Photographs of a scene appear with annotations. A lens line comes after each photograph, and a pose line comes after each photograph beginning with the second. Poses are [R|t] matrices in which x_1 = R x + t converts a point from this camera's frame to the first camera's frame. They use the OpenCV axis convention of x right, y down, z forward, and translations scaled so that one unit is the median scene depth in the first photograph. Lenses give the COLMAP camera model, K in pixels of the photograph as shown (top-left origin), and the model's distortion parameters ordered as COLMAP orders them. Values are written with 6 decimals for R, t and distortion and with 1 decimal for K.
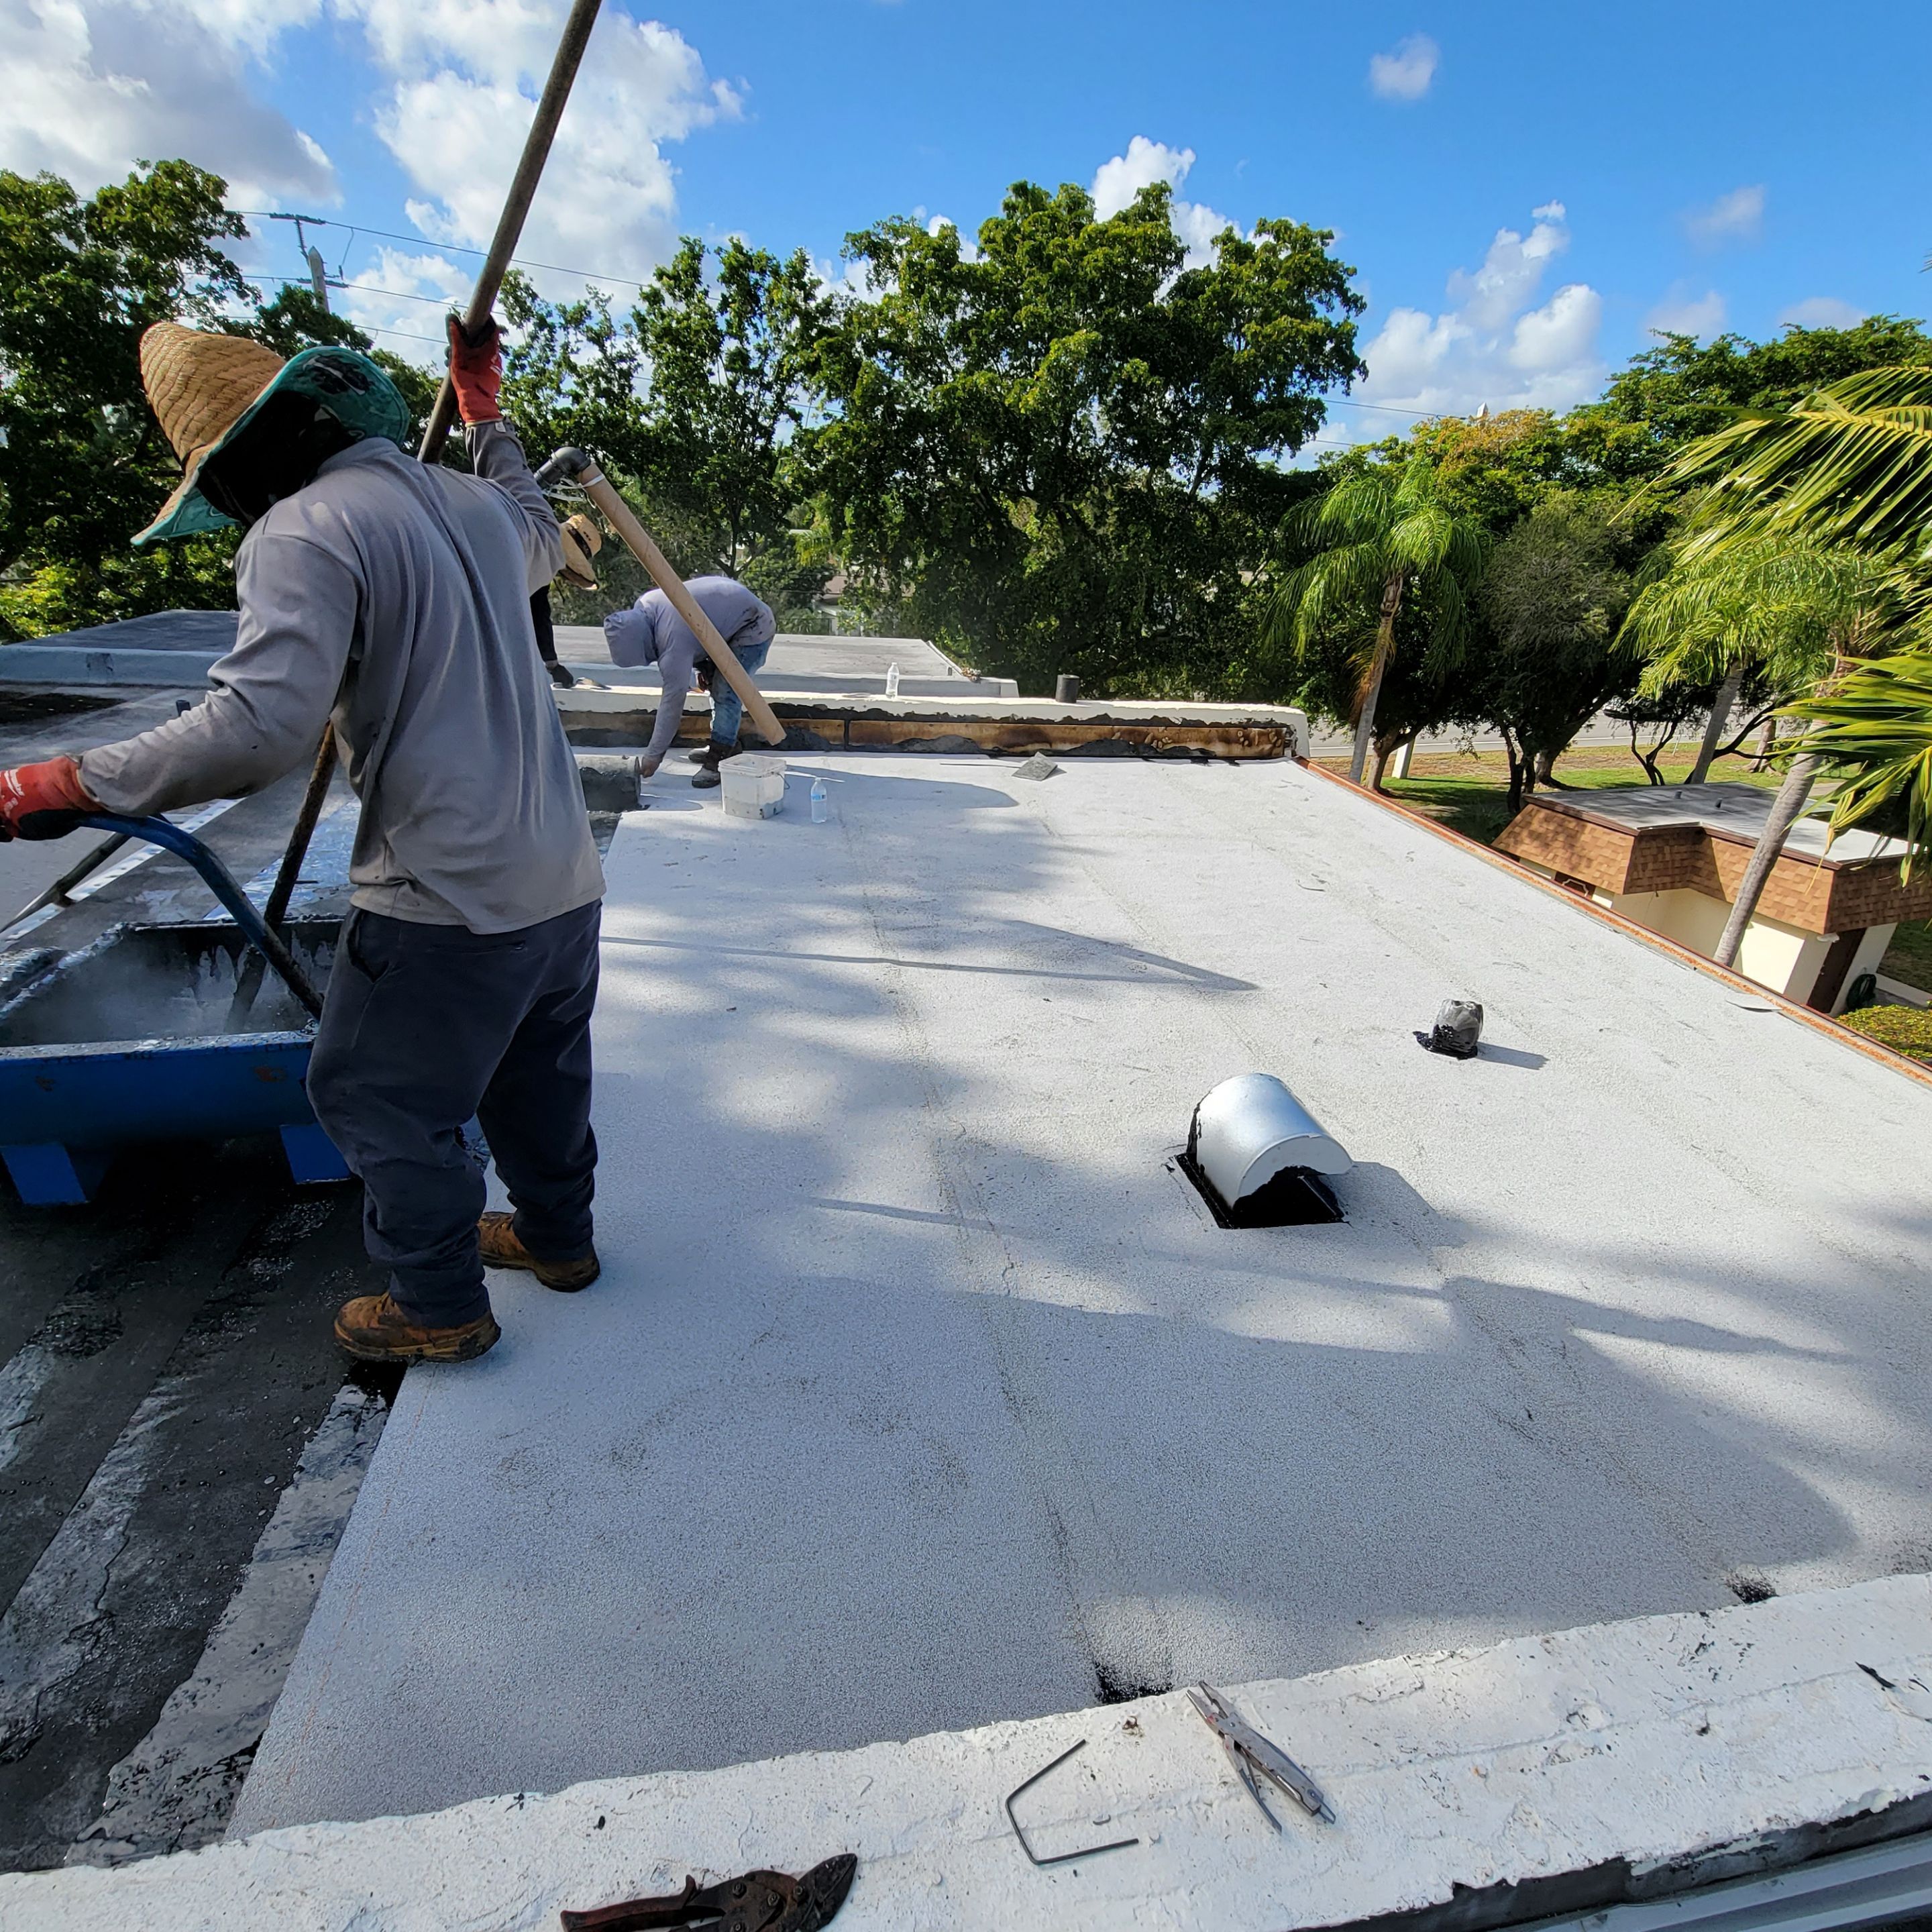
lens RADIAL K [[1048.7, 0, 965.6], [0, 1048.7, 962.0], [0, 0, 1]] dist [-0.004981, 0.001070]
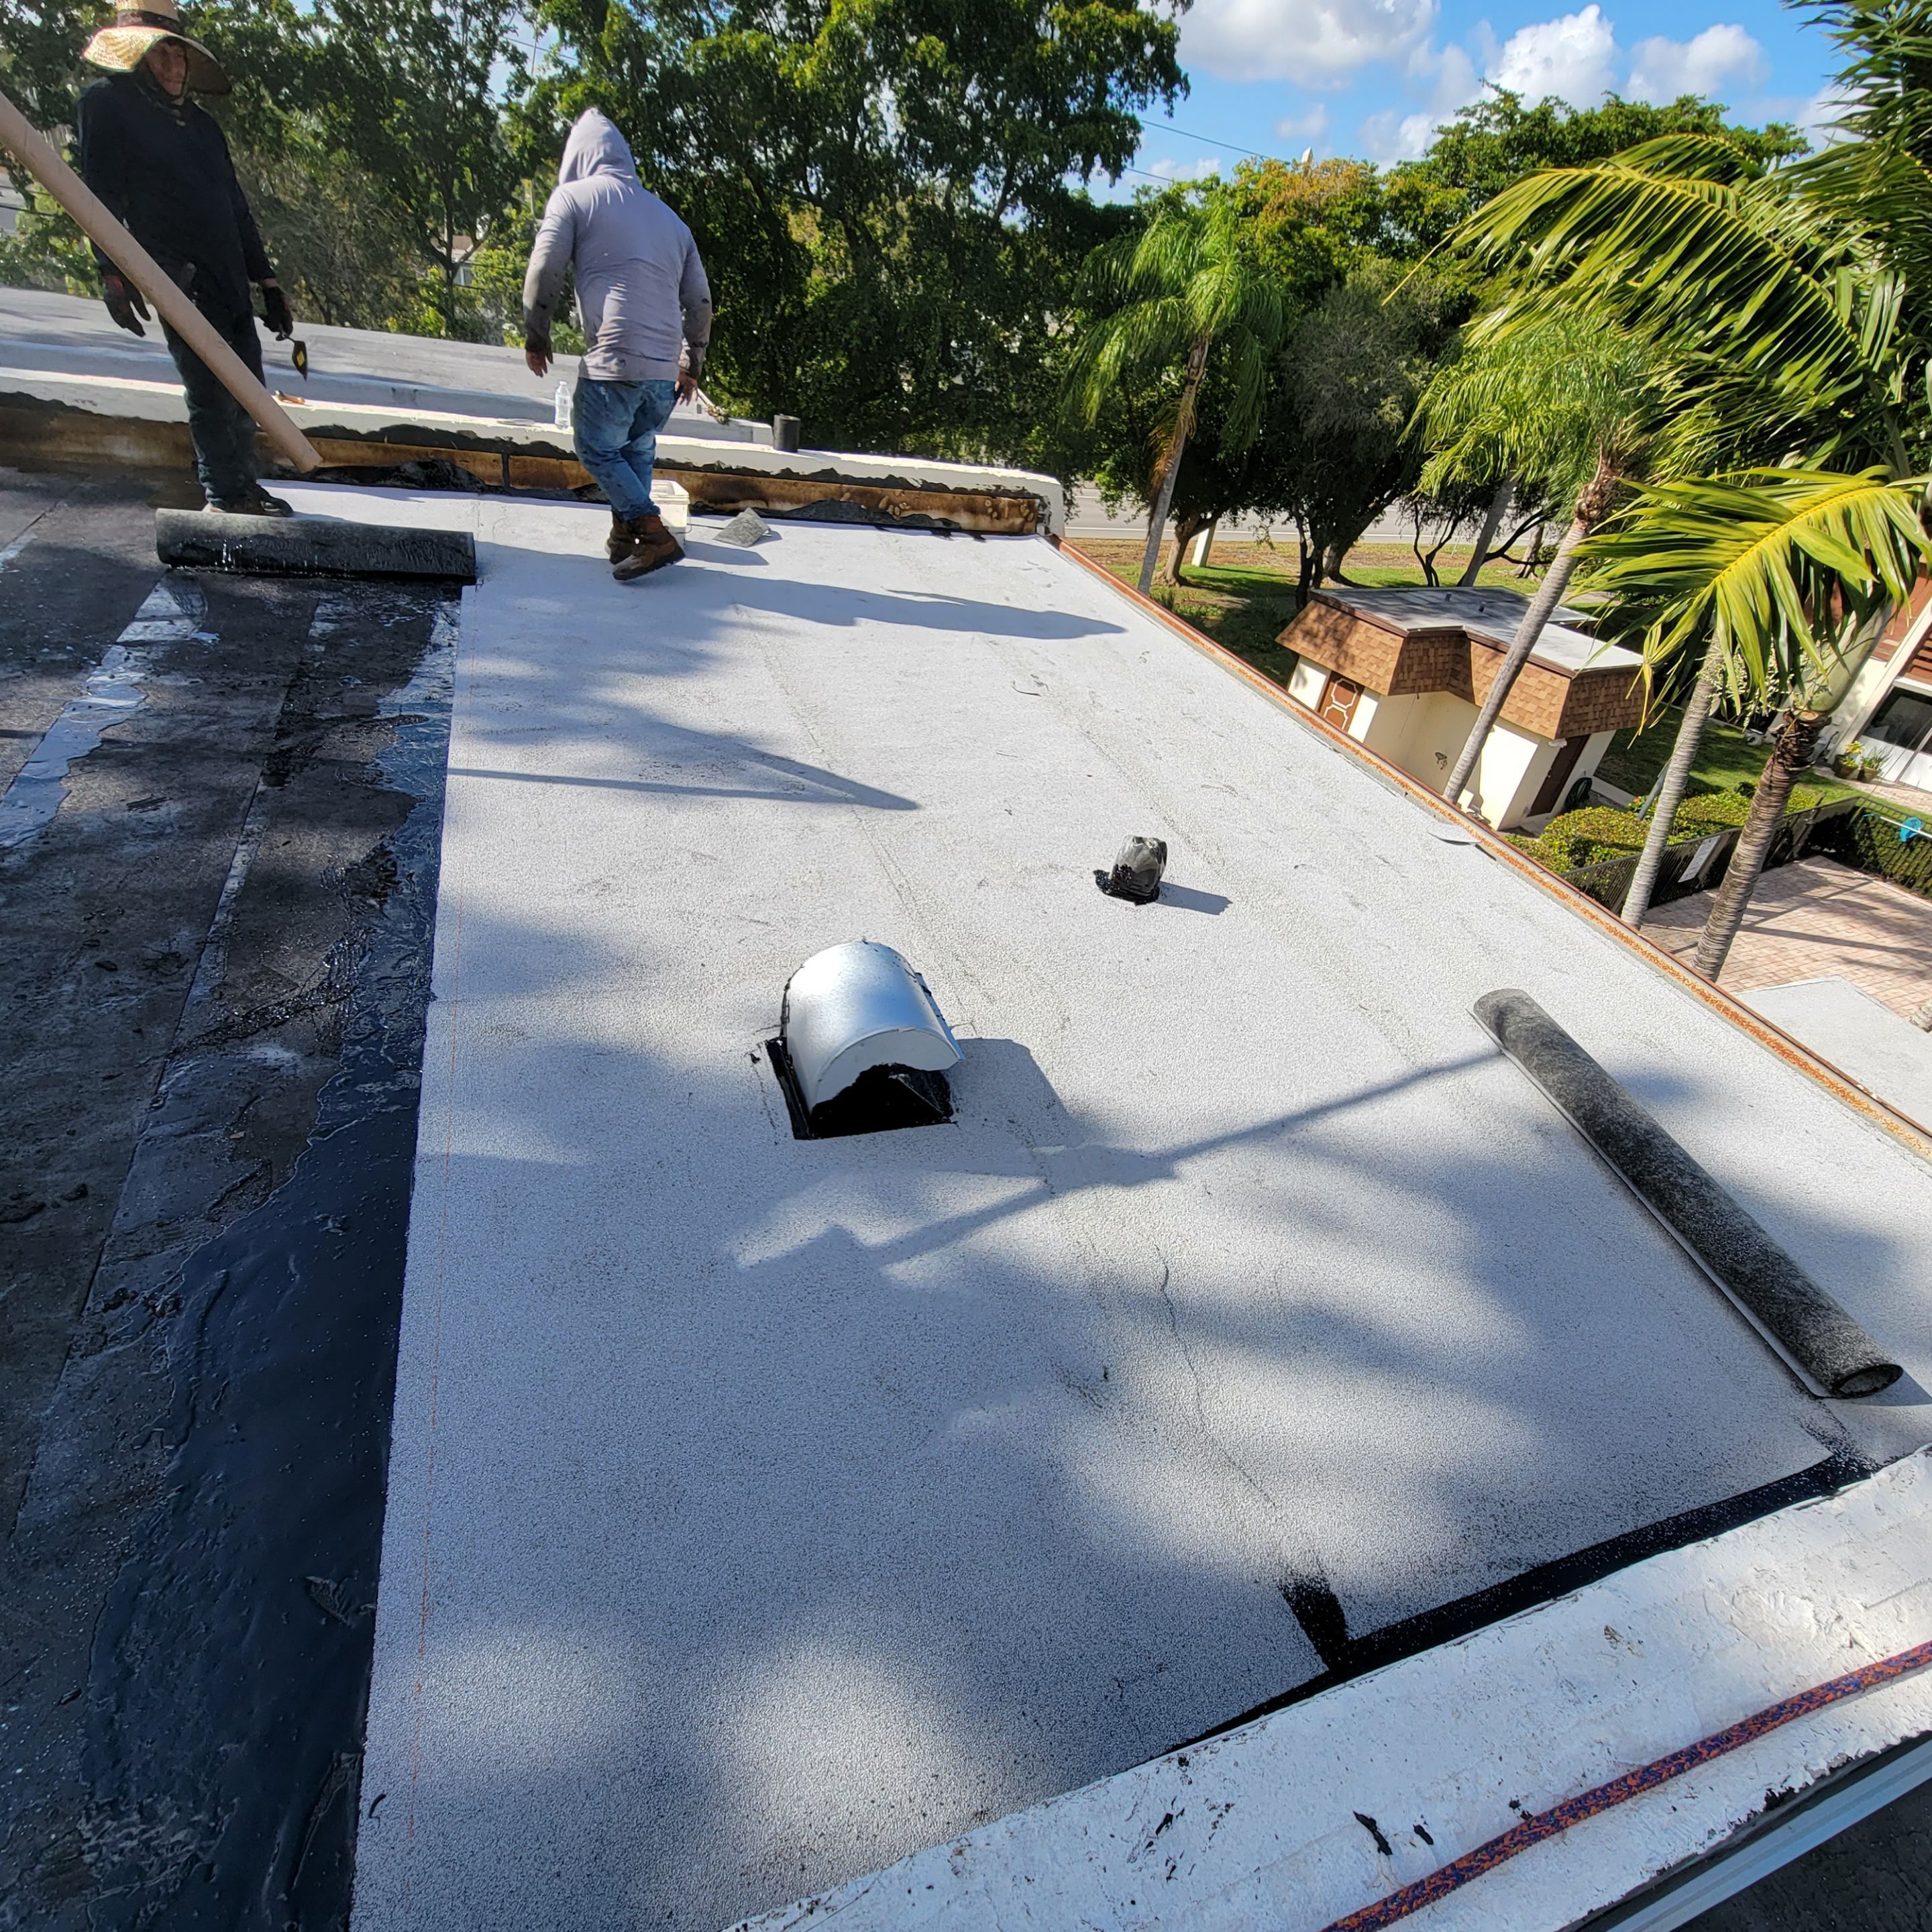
lens RADIAL K [[1048.7, 0, 959.2], [0, 1048.7, 959.6], [0, 0, 1]] dist [-0.004981, 0.001070]
pose [[0.984239, -0.014587, 0.176238, 0.023077], [-0.020936, 0.979973, 0.198028, -0.004568], [-0.175597, -0.198597, 0.964222, 0.022790]]
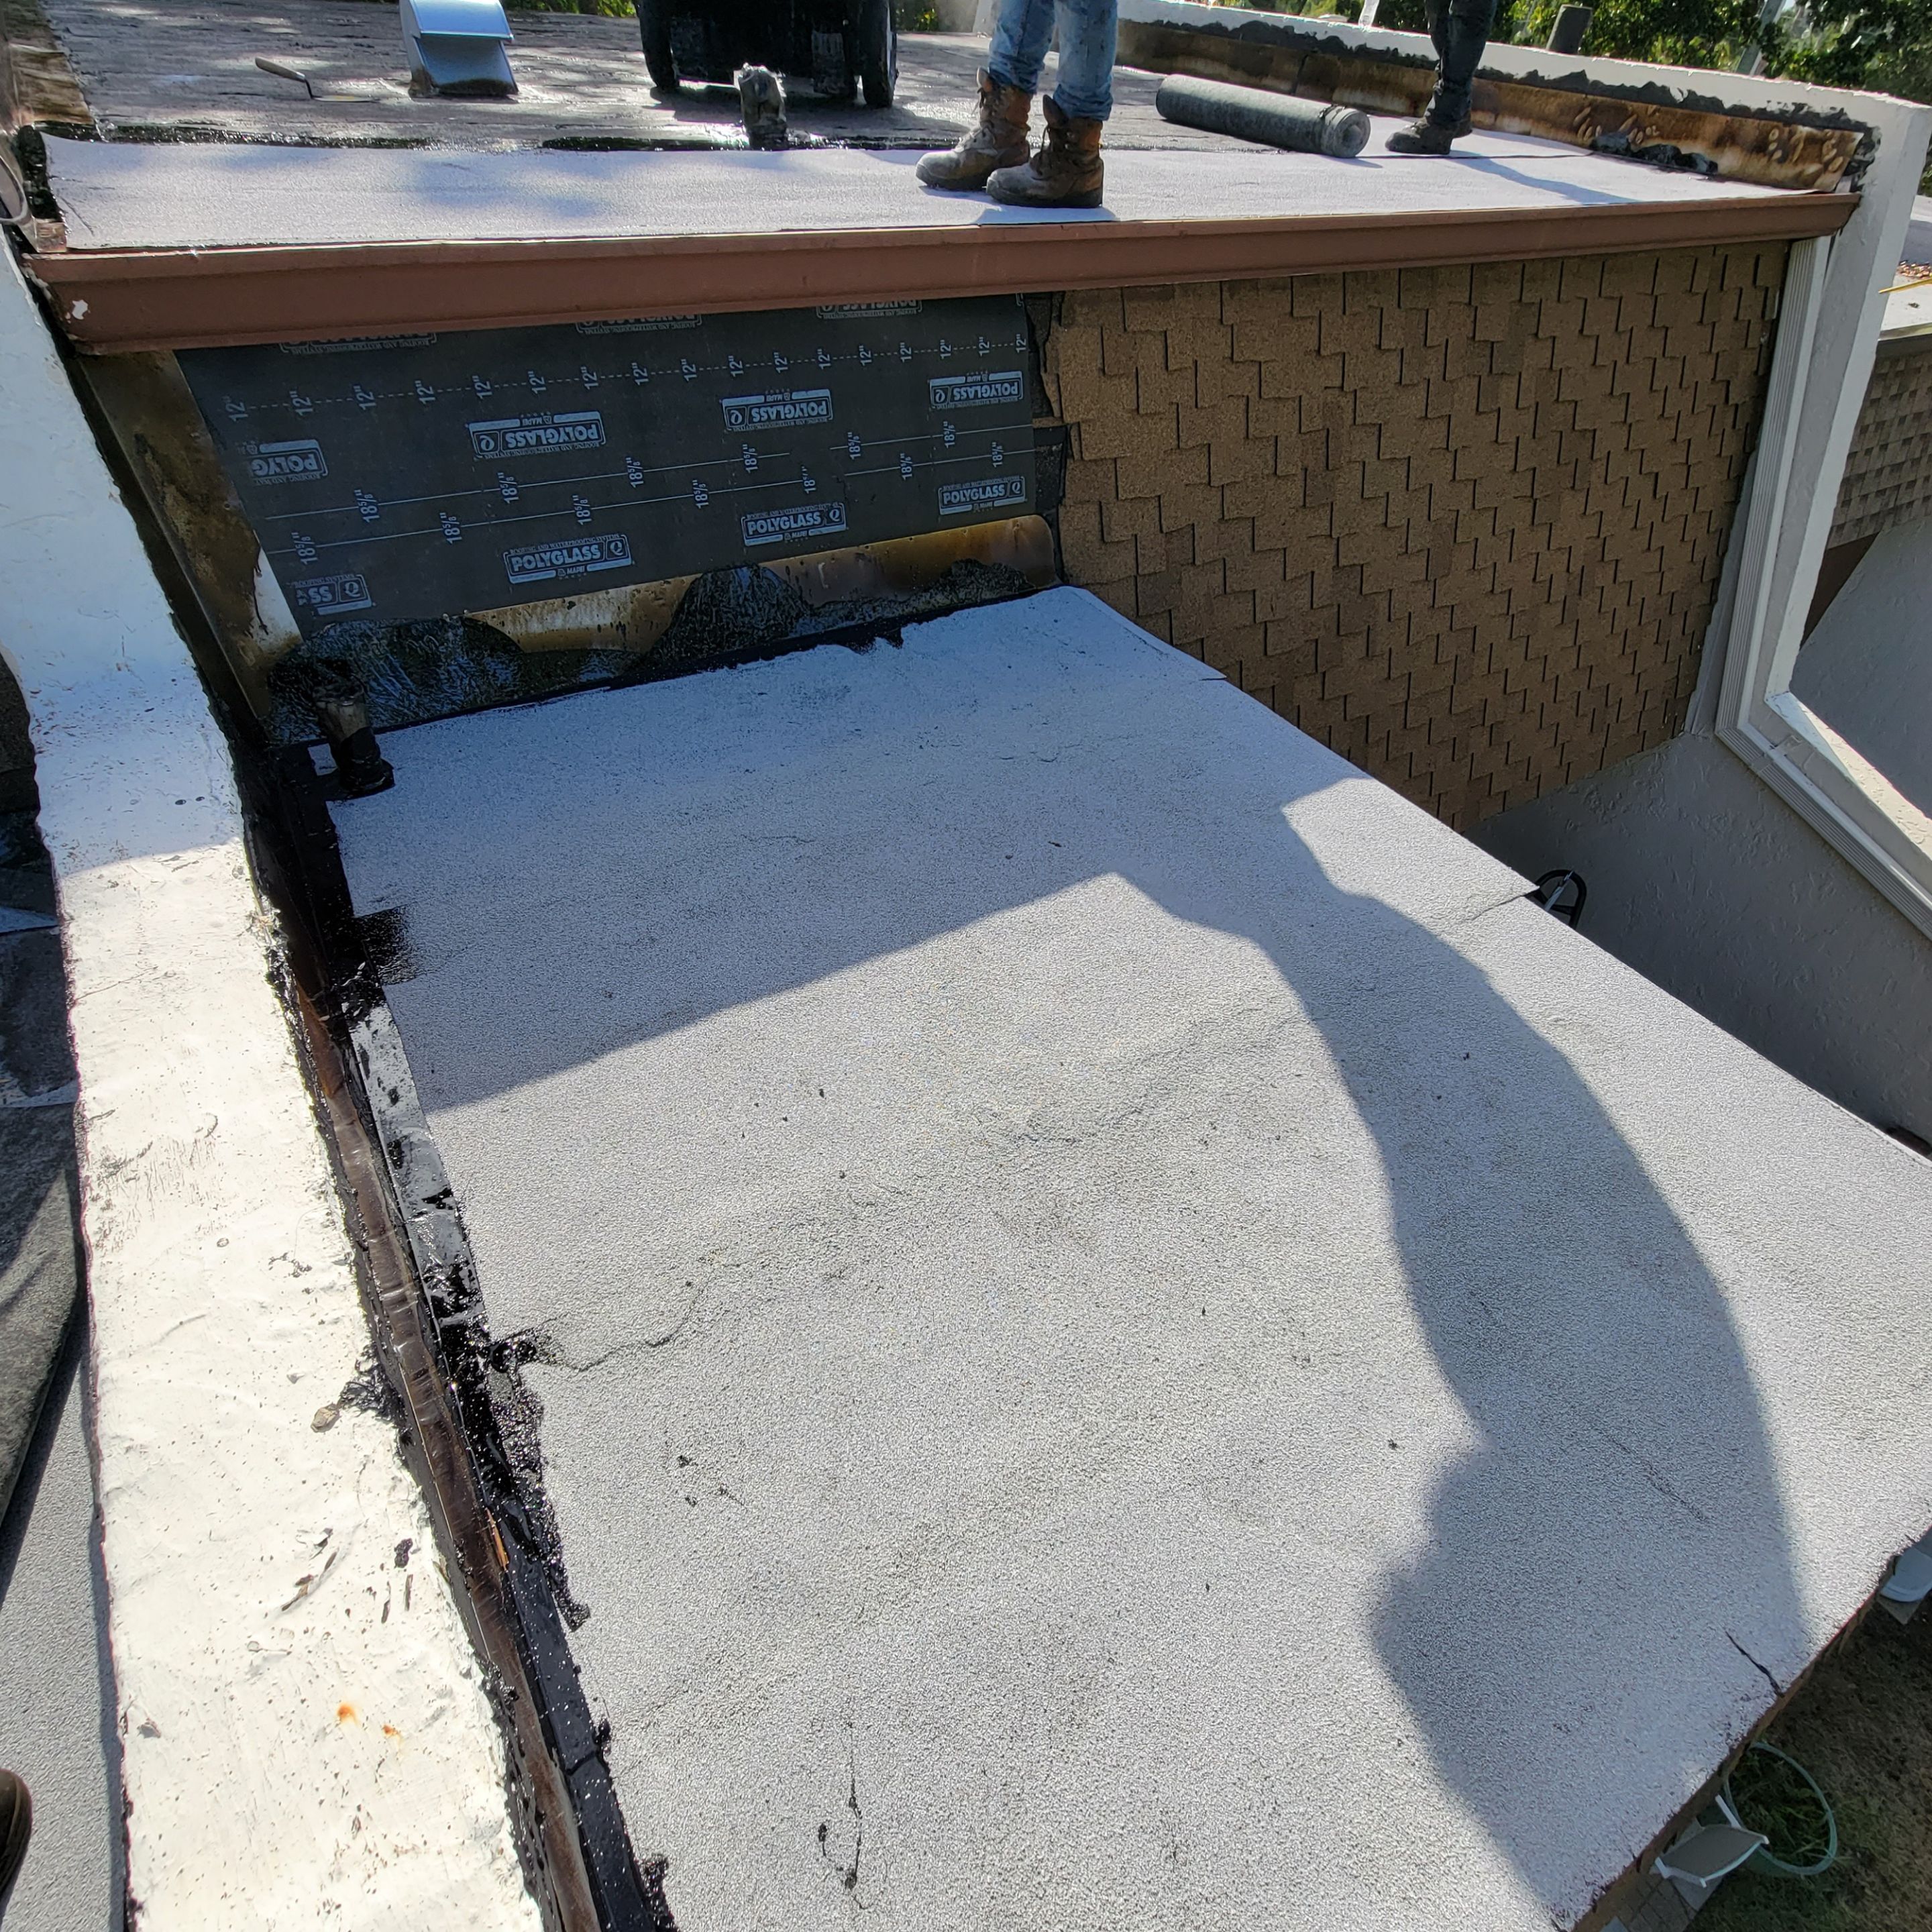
lens RADIAL K [[1048.7, 0, 963.9], [0, 1048.7, 962.8], [0, 0, 1]] dist [-0.004981, 0.001070]
pose [[0.388546, 0.618719, -0.682803, 0.240876], [-0.418496, 0.778682, 0.467456, 0.022892], [0.820910, 0.104122, 0.561485, 0.092984]]
